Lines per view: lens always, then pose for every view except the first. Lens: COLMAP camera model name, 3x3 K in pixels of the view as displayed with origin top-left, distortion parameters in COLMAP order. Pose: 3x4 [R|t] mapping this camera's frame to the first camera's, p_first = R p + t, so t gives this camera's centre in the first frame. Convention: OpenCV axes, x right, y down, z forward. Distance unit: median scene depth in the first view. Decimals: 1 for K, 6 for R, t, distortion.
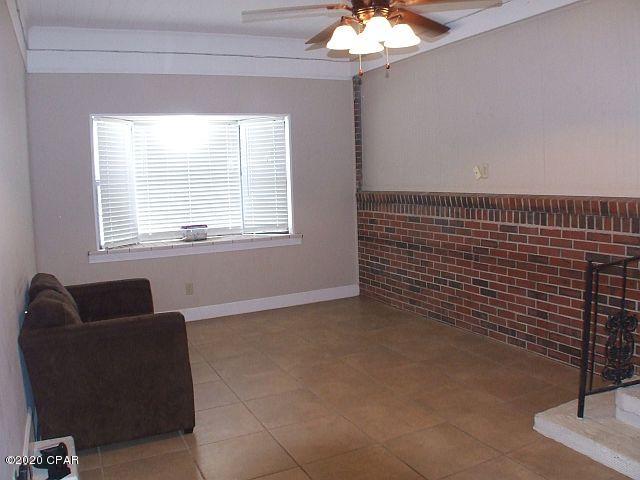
lens RADIAL K [[541.8, 0, 320.2], [0, 541.8, 230.9], [0, 0, 1]] dist [-0.212163, 0.101350]
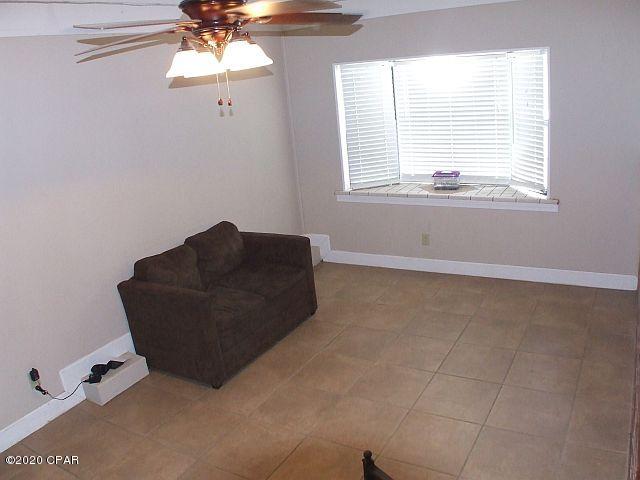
lens RADIAL K [[541.8, 0, 320.2], [0, 541.8, 230.9], [0, 0, 1]] dist [-0.212163, 0.101350]
pose [[0.549564, 0.216631, -0.806877, 0.417919], [-0.011361, 0.967646, 0.252057, -0.145144], [0.835374, -0.129355, 0.534244, 0.313113]]
